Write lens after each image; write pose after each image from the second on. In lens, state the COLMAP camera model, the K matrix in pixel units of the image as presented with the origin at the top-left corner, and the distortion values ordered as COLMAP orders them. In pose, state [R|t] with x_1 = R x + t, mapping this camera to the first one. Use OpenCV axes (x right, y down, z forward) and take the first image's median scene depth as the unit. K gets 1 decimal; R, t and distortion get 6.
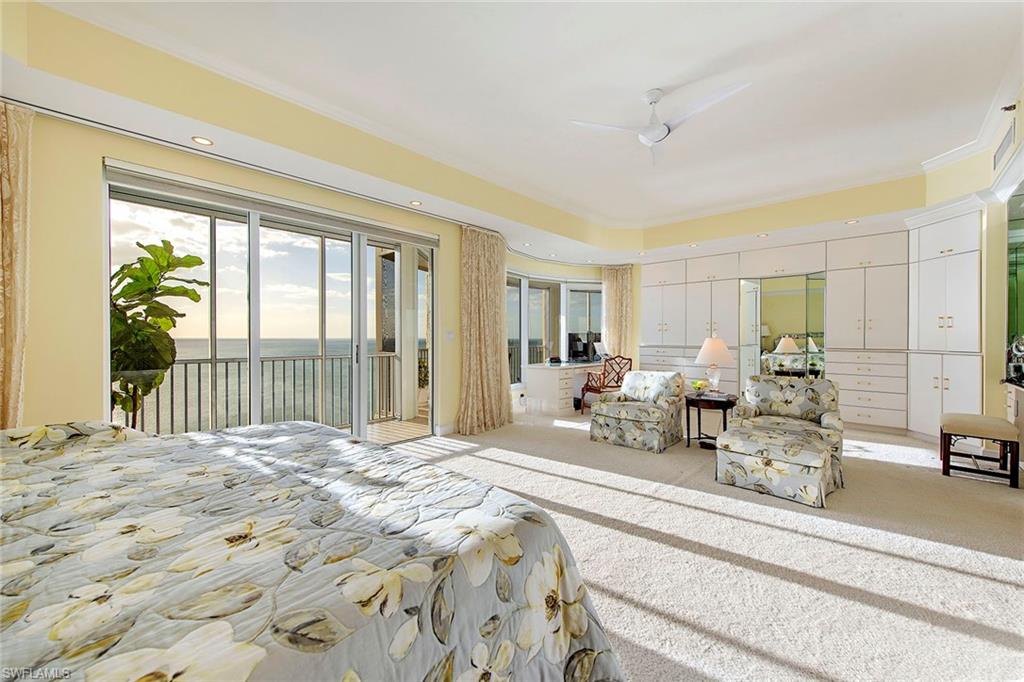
lens RADIAL K [[406.2, 0, 516.1], [0, 406.2, 336.3], [0, 0, 1]] dist [-0.000063, 0.000009]
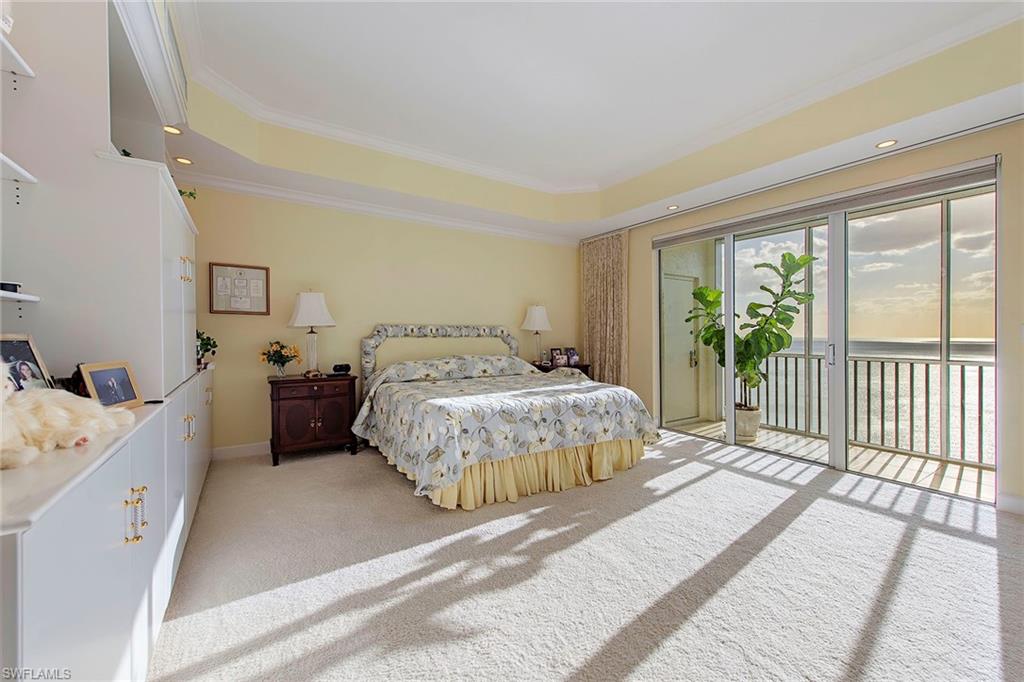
lens RADIAL K [[406.2, 0, 516.1], [0, 406.2, 336.3], [0, 0, 1]] dist [-0.000063, 0.000009]
pose [[-0.242418, 0.007500, -0.970143, 0.649234], [-0.003544, 0.999957, 0.008616, -0.002420], [0.970166, 0.005527, -0.242381, 0.573554]]
